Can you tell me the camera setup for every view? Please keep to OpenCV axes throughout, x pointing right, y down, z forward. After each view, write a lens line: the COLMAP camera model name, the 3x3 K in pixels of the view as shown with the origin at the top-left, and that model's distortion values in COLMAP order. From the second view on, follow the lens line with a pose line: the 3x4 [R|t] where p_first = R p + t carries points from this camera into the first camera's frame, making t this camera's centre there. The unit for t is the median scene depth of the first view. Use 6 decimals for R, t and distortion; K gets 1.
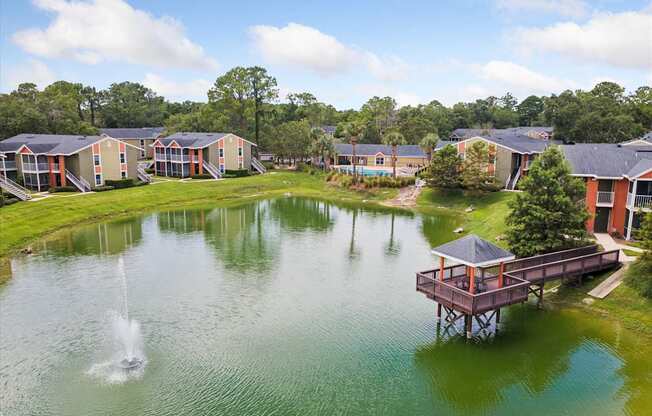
lens RADIAL K [[470.0, 0, 326.0], [0, 470.0, 208.0], [0, 0, 1]] dist [0.039181, 0.003826]
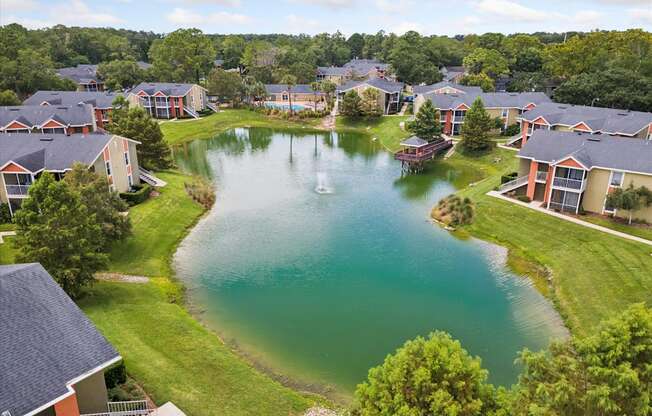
lens RADIAL K [[470.0, 0, 326.0], [0, 470.0, 208.0], [0, 0, 1]] dist [0.039181, 0.003826]
pose [[0.921486, -0.130618, 0.365790, -0.464836], [0.070237, 0.982270, 0.173815, -0.017594], [-0.382008, -0.134476, 0.914323, -0.521829]]
